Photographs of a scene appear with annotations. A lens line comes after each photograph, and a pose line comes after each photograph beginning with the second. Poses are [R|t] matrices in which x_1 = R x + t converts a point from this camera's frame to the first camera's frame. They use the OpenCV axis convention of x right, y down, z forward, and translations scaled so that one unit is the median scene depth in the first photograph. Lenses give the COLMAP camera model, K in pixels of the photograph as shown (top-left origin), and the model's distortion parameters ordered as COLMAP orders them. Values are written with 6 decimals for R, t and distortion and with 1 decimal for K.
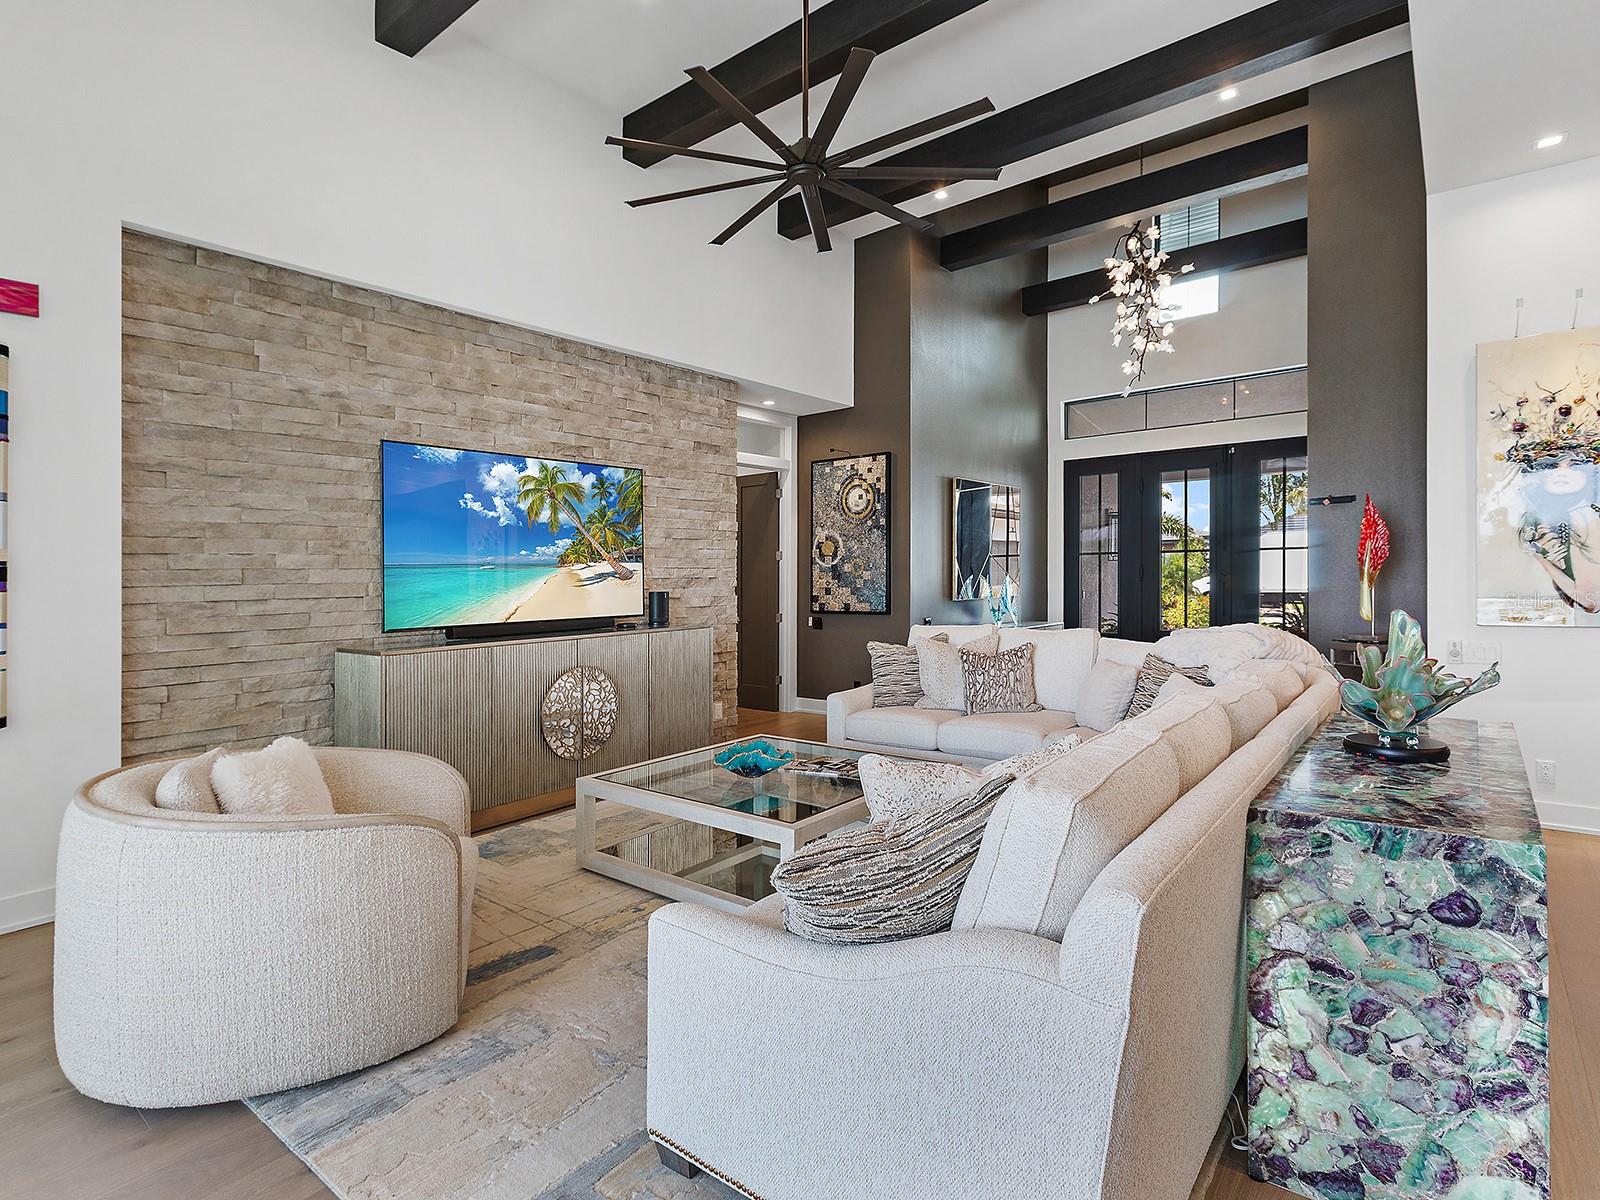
lens RADIAL K [[825.6, 0, 800.0], [0, 825.6, 600.0], [0, 0, 1]] dist [-0.001028, 0.000093]
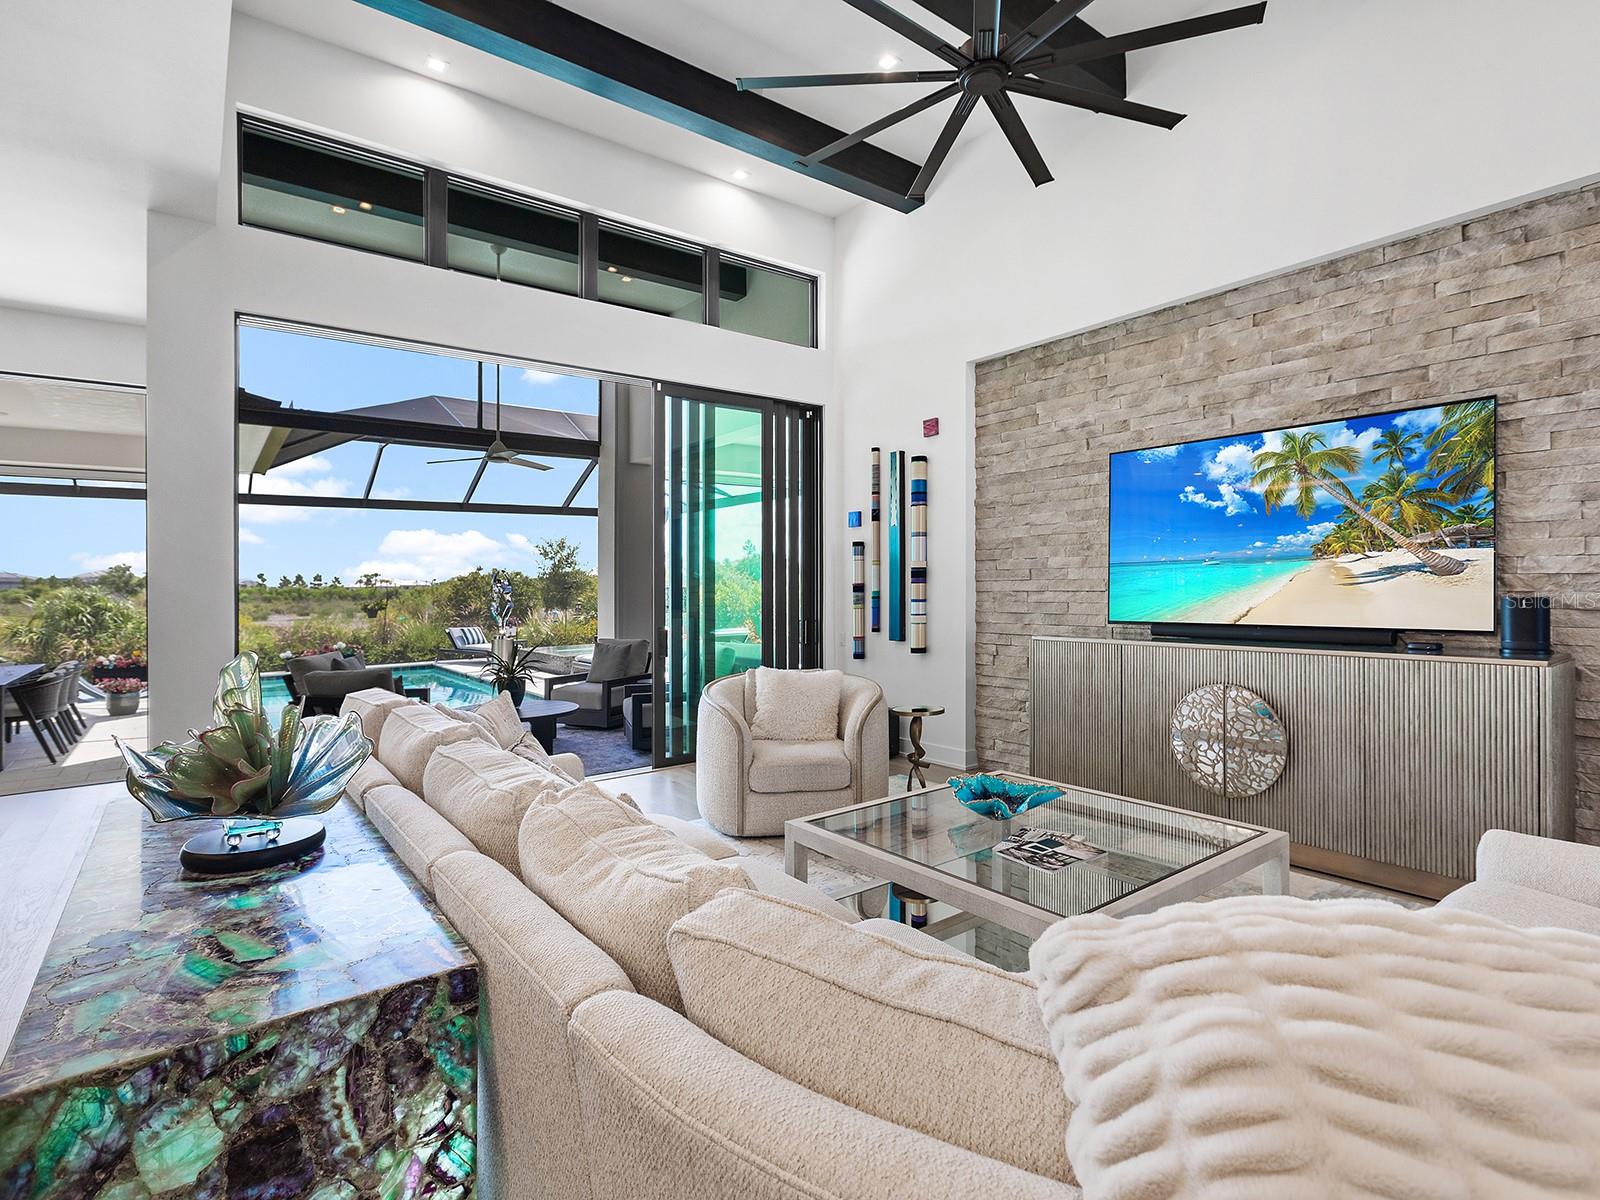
lens RADIAL K [[787.3, 0, 794.8], [0, 787.3, 563.5], [0, 0, 1]] dist [-0.002328, -0.000183]
pose [[-0.232737, -0.001460, -0.972539, 0.585450], [-0.006185, 0.999981, -0.000021, -0.035735], [0.972520, 0.006010, -0.232741, 0.748207]]
